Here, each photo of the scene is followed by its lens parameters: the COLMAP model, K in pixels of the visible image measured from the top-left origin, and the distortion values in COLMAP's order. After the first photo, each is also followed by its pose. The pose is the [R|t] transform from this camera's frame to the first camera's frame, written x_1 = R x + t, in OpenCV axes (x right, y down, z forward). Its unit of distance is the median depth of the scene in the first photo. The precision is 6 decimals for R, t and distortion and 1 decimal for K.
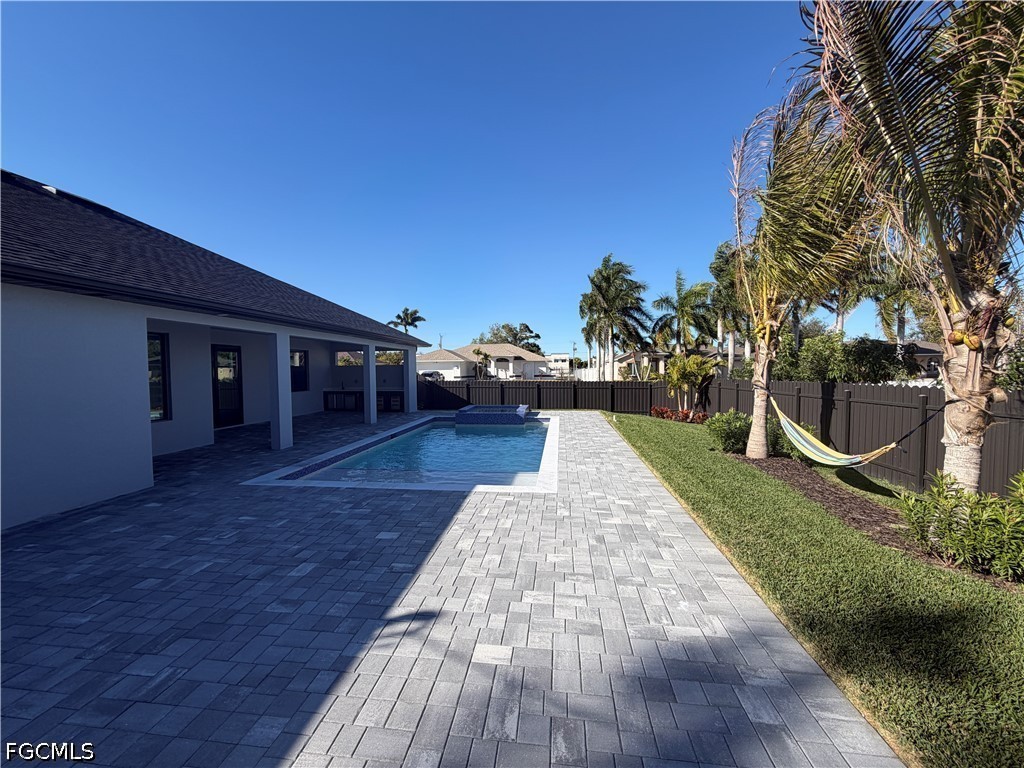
lens RADIAL K [[409.4, 0, 516.2], [0, 409.4, 383.7], [0, 0, 1]] dist [-0.021602, -0.000051]
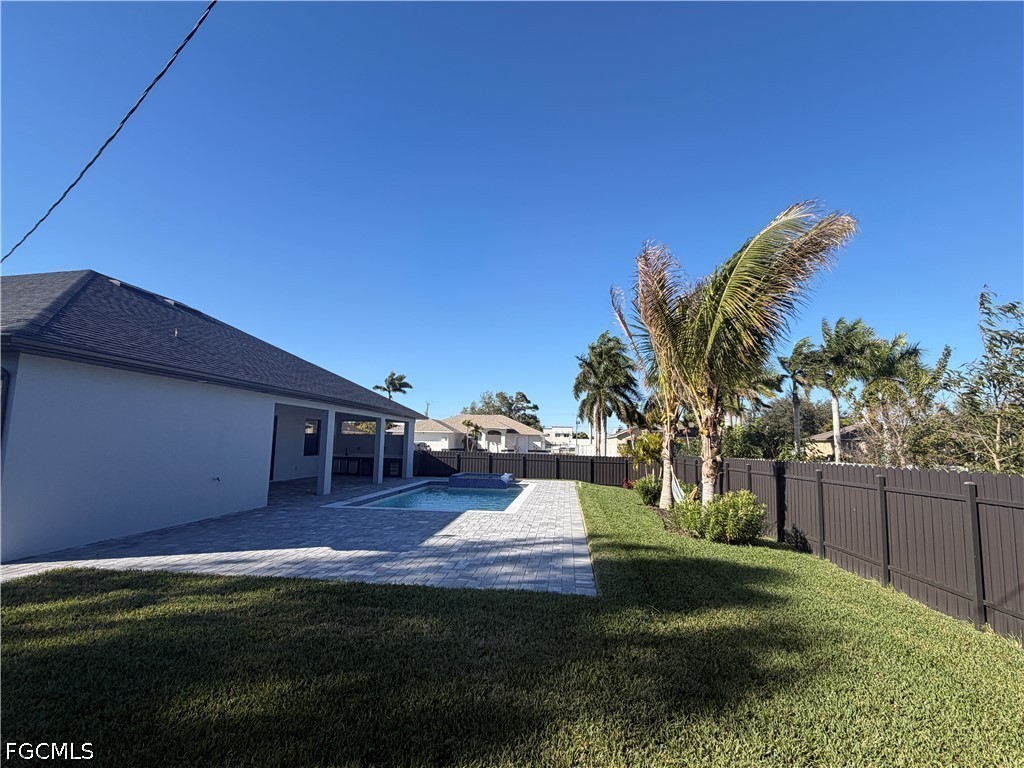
lens RADIAL K [[483.5, 0, 514.8], [0, 483.5, 389.5], [0, 0, 1]] dist [0.000220, 0.000063]
pose [[0.999527, 0.030671, 0.002152, 0.008458], [-0.030026, 0.988778, -0.146344, 0.005384], [-0.006617, 0.146210, 0.989231, -0.115407]]
